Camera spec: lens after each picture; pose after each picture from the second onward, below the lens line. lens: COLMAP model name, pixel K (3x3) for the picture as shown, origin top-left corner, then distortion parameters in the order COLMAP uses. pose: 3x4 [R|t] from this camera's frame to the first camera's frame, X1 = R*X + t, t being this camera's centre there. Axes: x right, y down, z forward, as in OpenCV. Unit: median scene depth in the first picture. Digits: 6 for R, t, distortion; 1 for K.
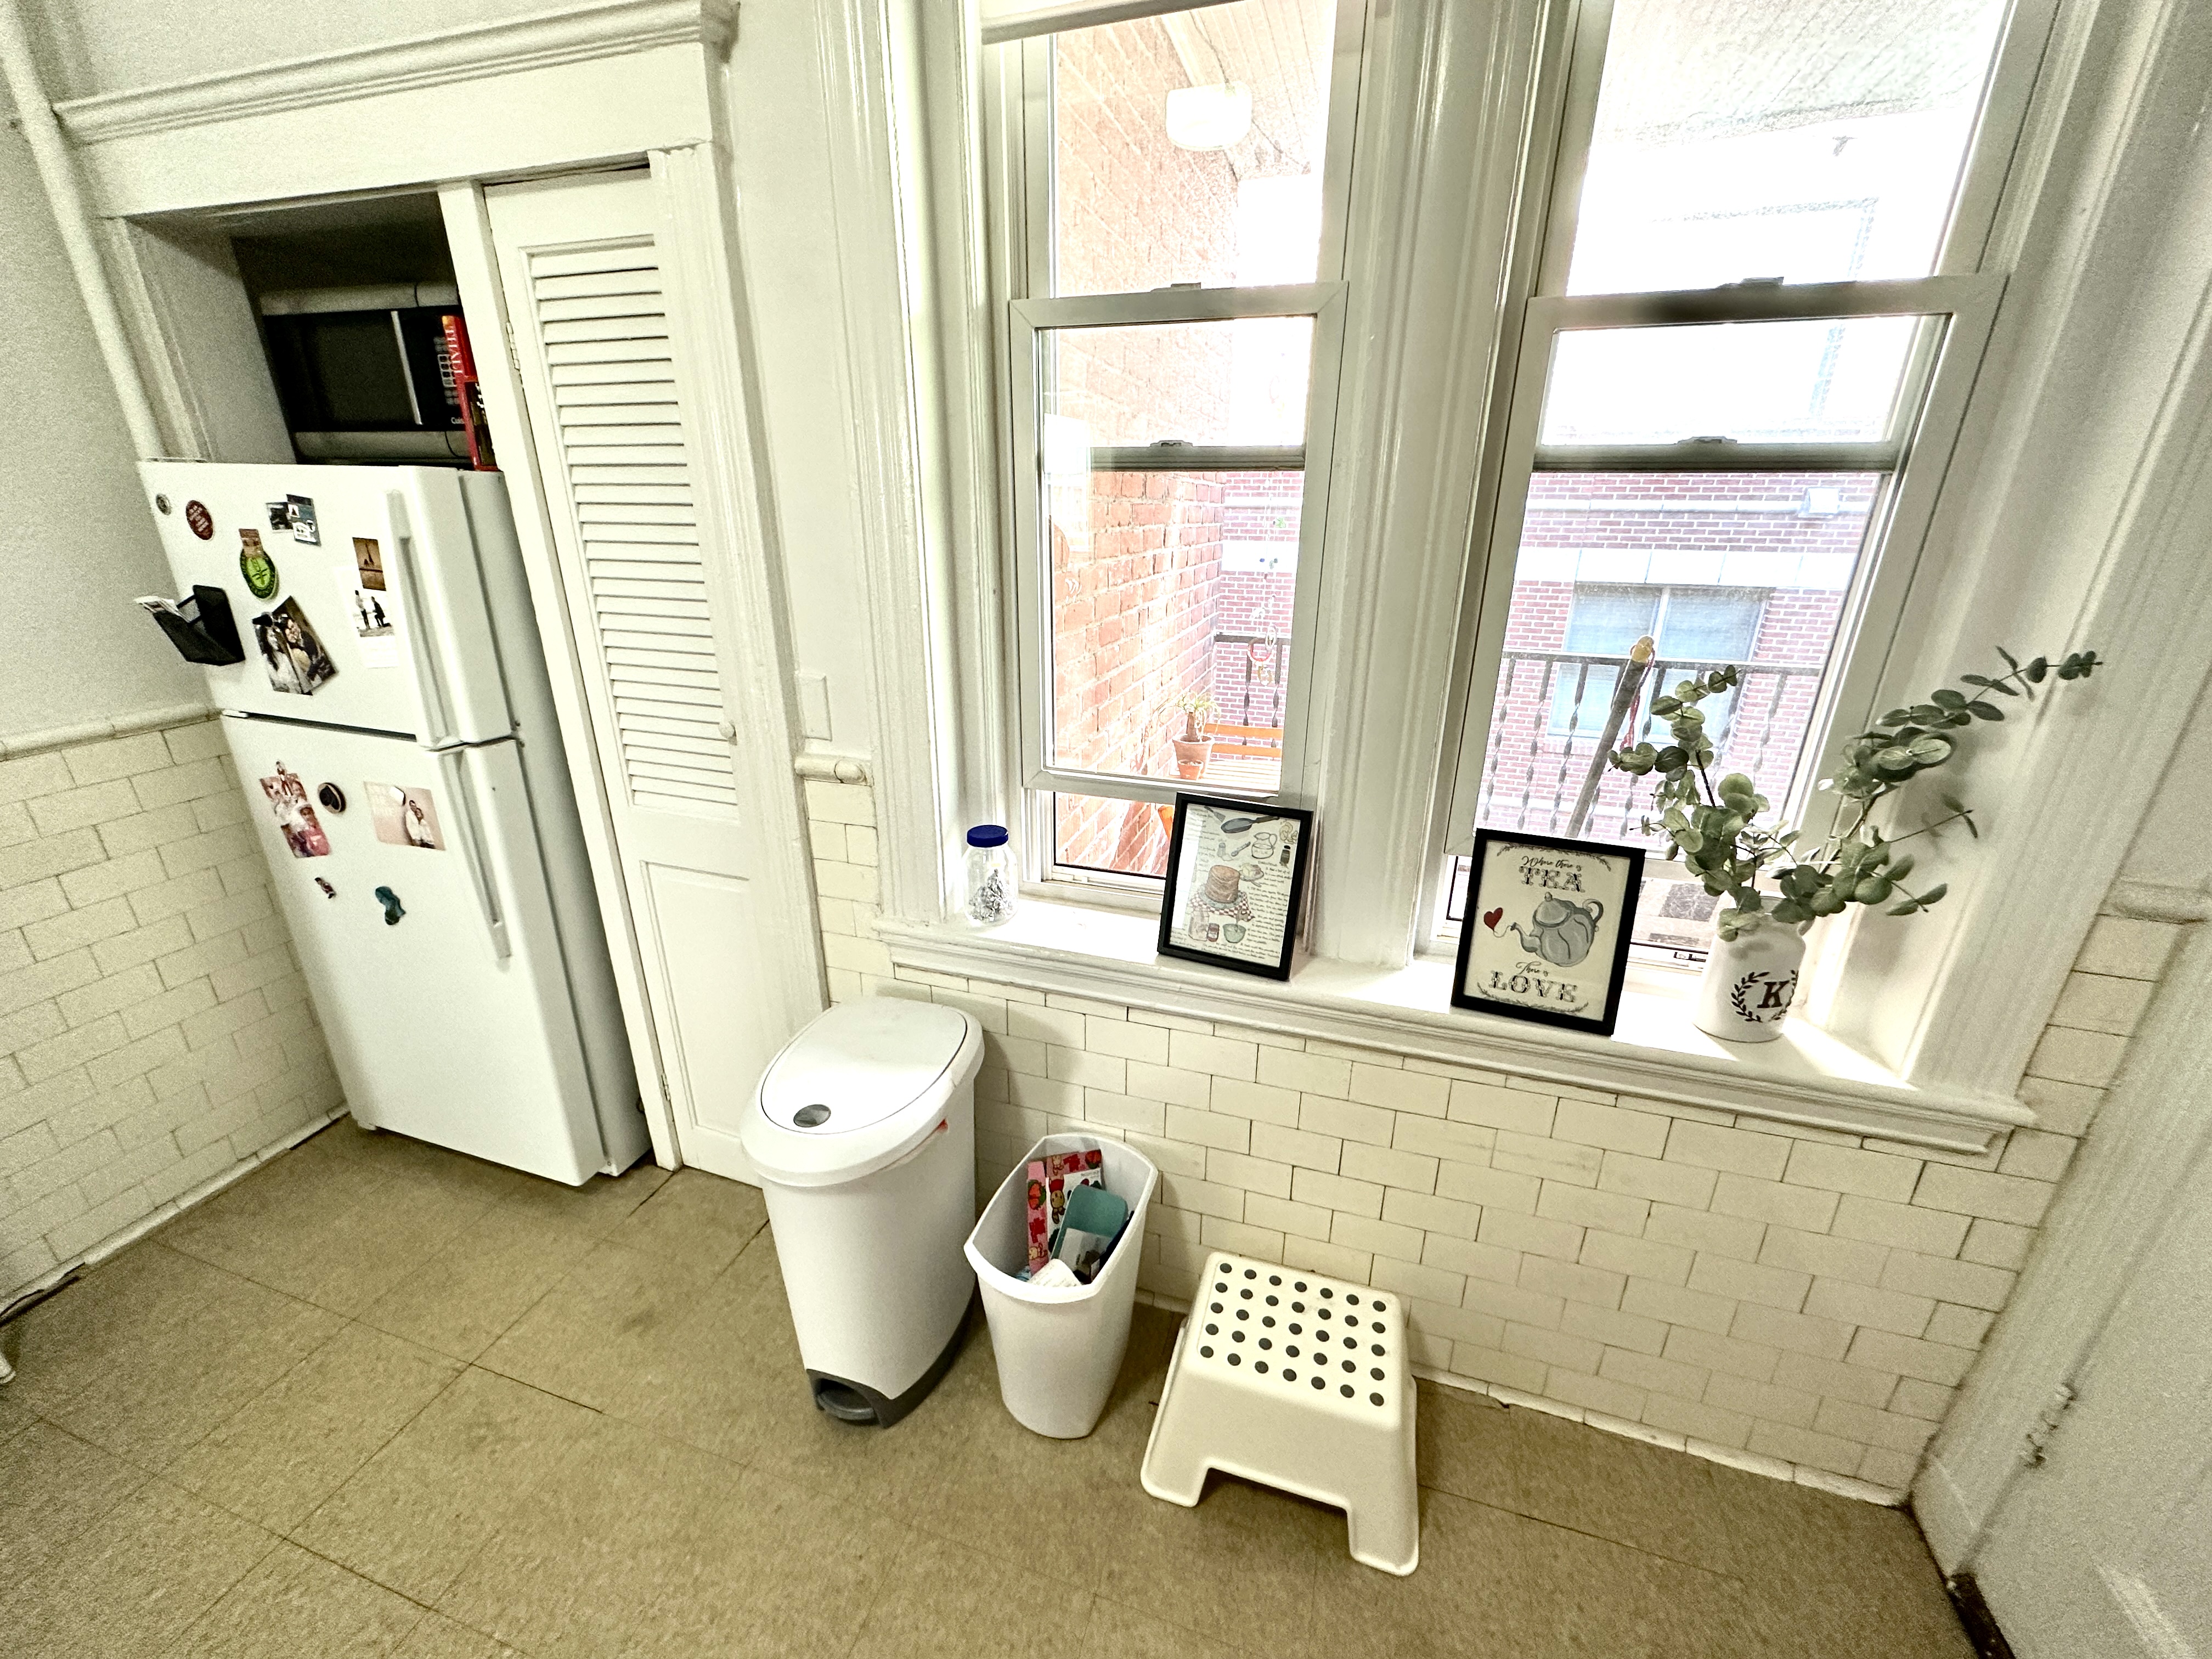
lens RADIAL K [[879.4, 0, 1105.1], [0, 879.4, 825.2], [0, 0, 1]] dist [-0.001347, 0.000461]
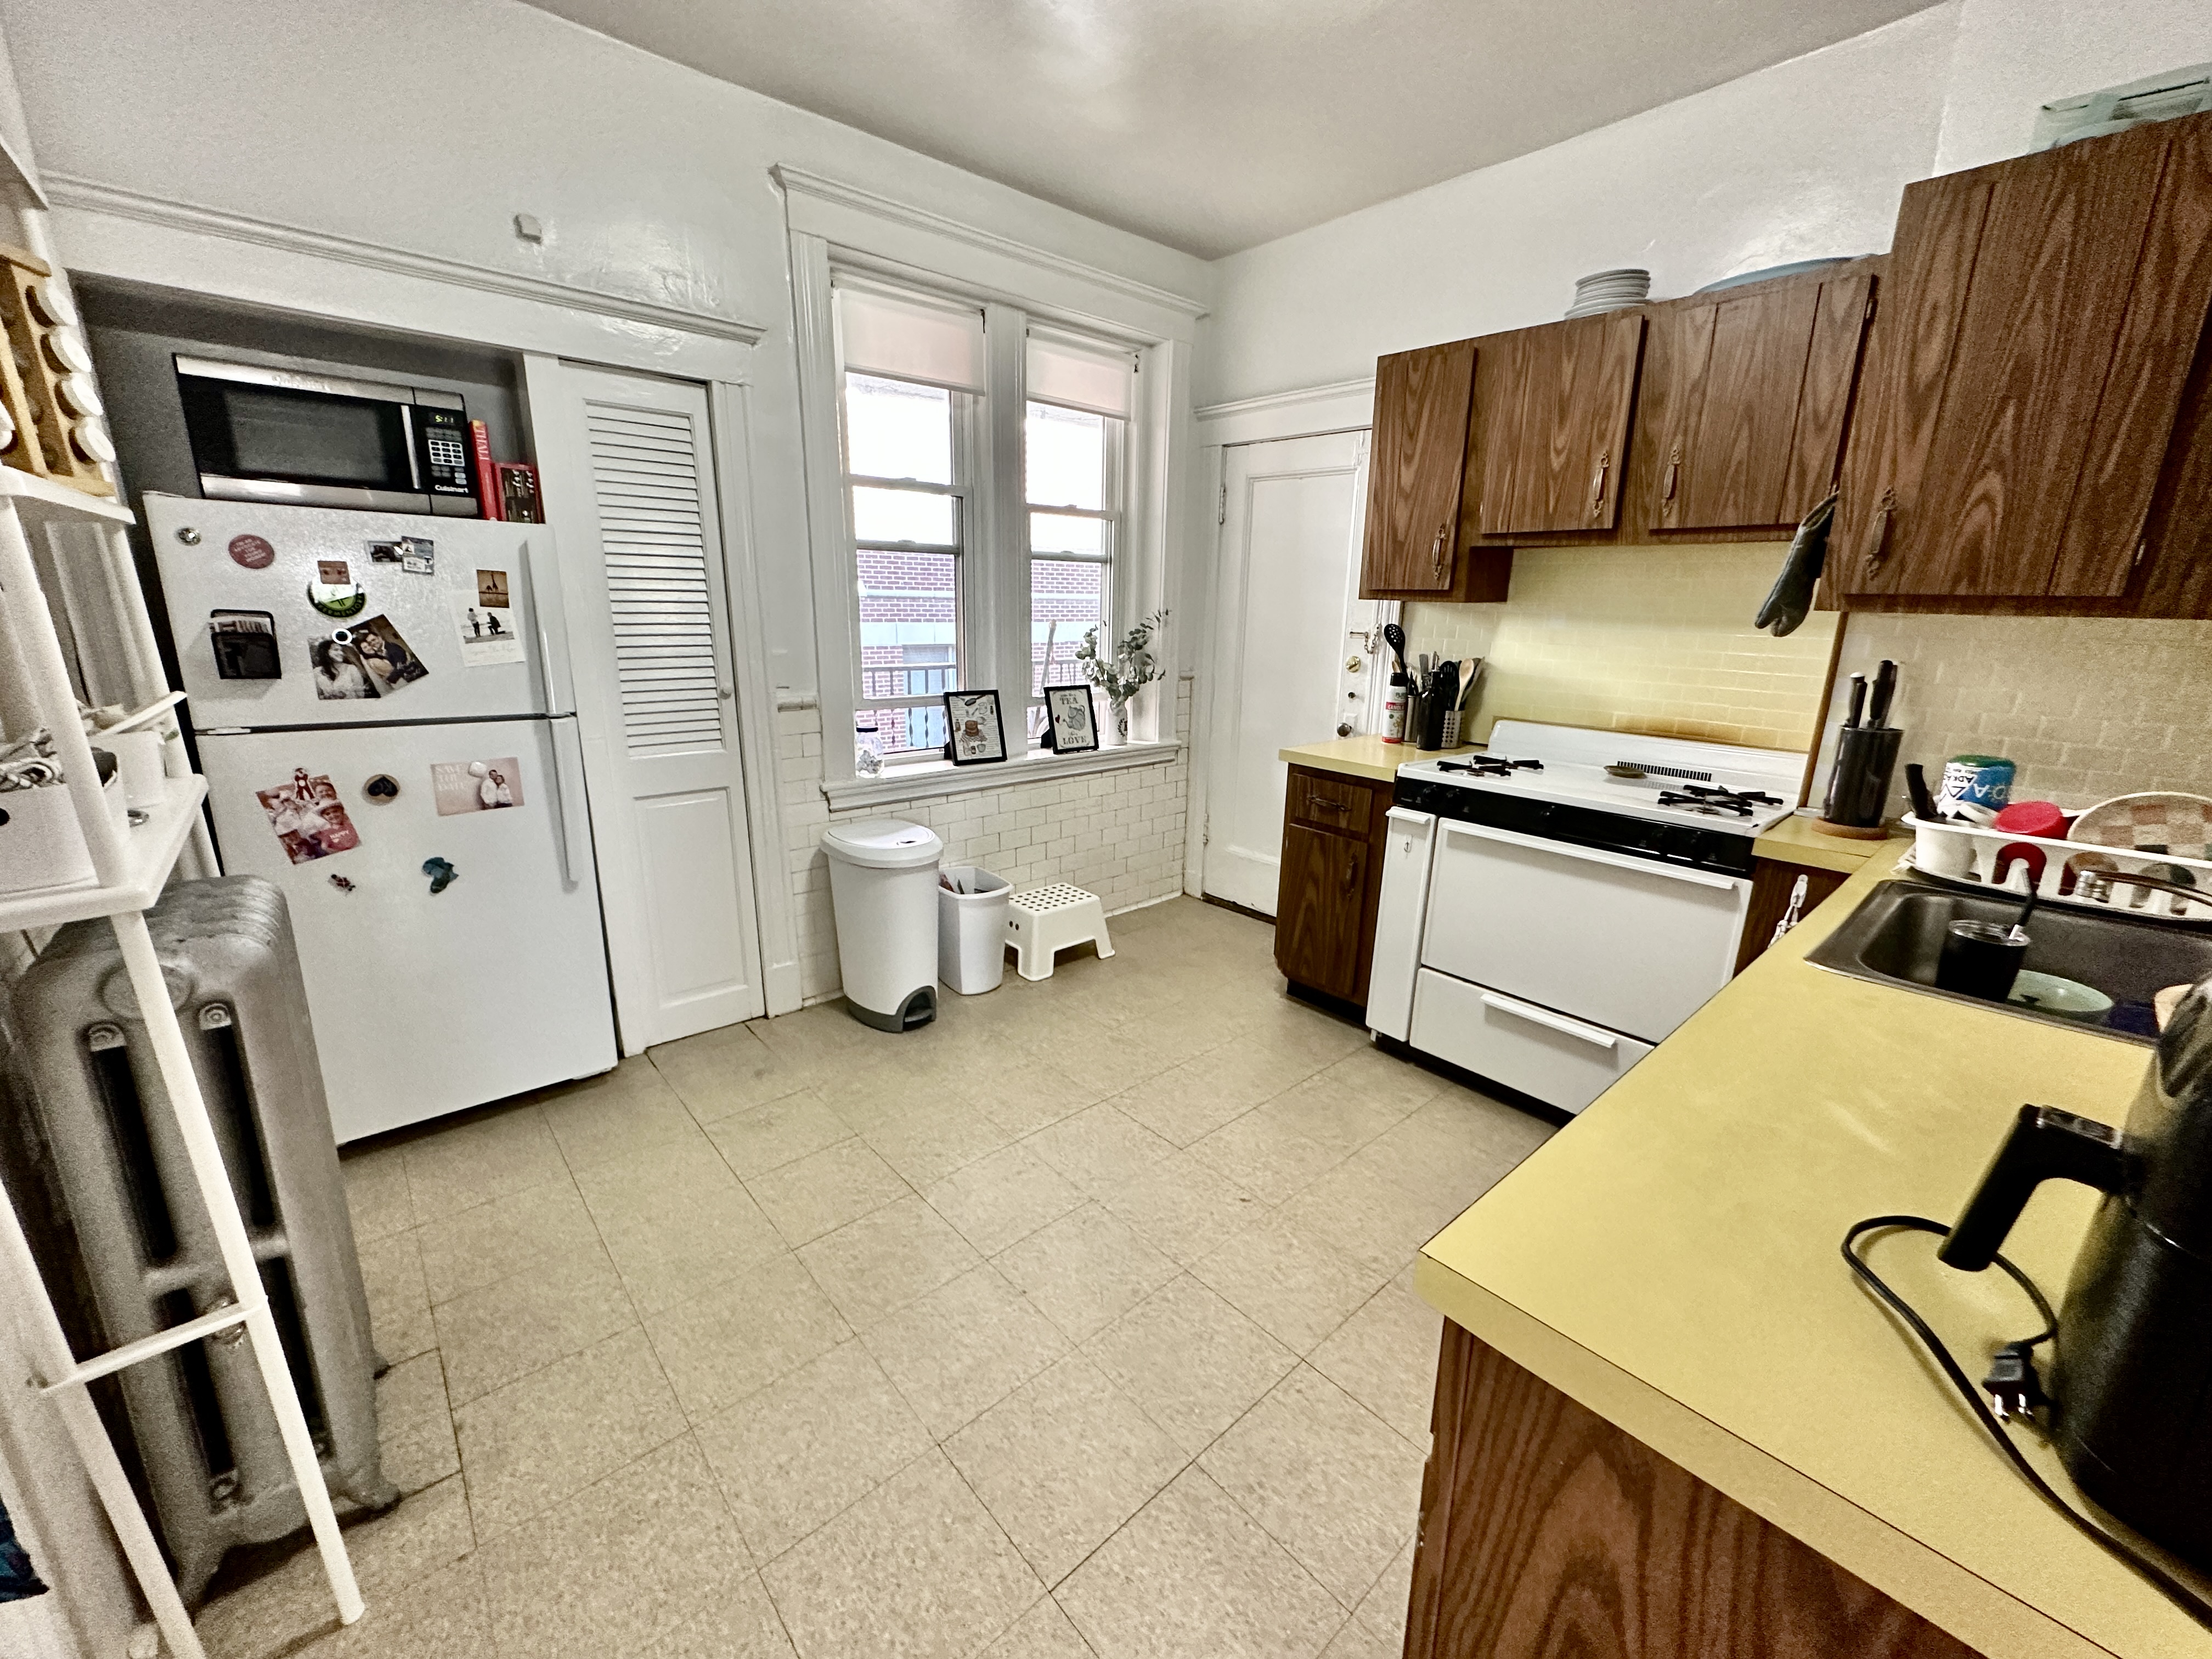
lens RADIAL K [[879.4, 0, 1111.7], [0, 879.4, 831.4], [0, 0, 1]] dist [-0.001347, 0.000461]
pose [[0.509576, -0.214790, 0.833185, -1.539554], [0.292463, 0.953924, 0.067045, 0.258335], [-0.809196, 0.209511, 0.548915, -0.470993]]
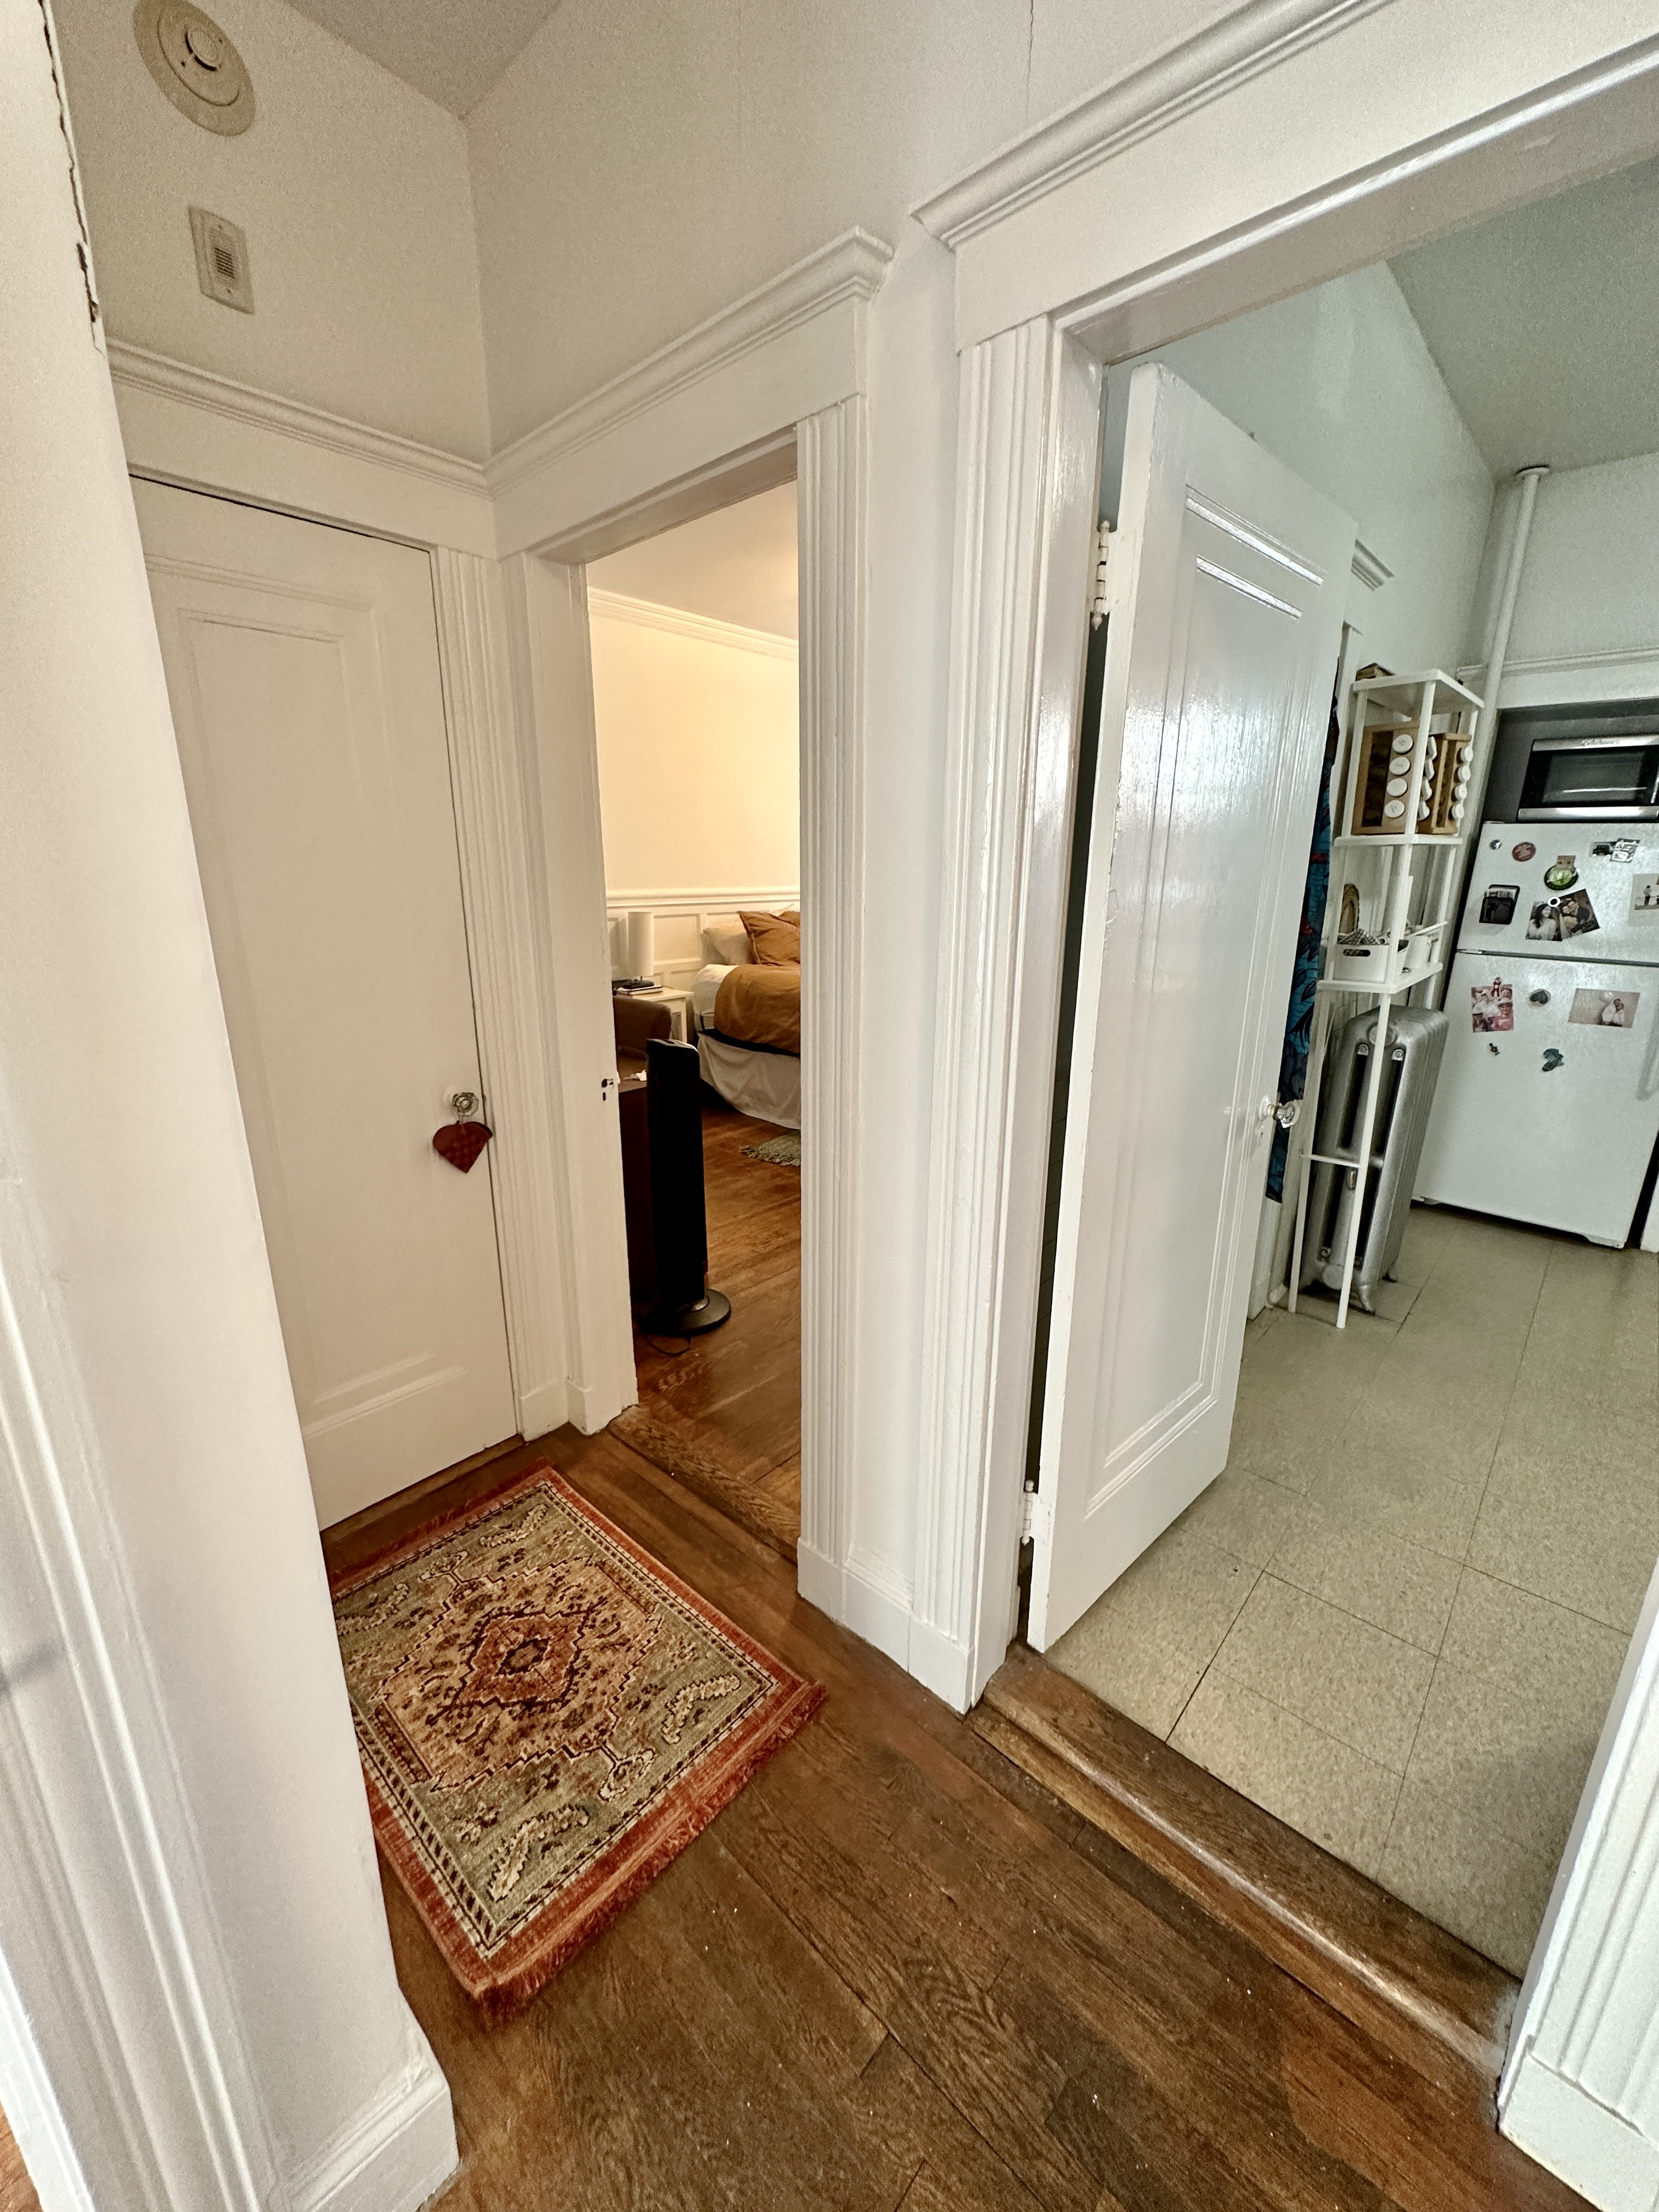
lens RADIAL K [[879.4, 0, 837.0], [0, 879.4, 1100.2], [0, 0, 1]] dist [-0.001347, 0.000461]
pose [[0.910342, 0.106437, -0.399935, -1.643834], [-0.143878, 0.987478, -0.064696, 0.580538], [0.388041, 0.116438, 0.914257, -1.405518]]
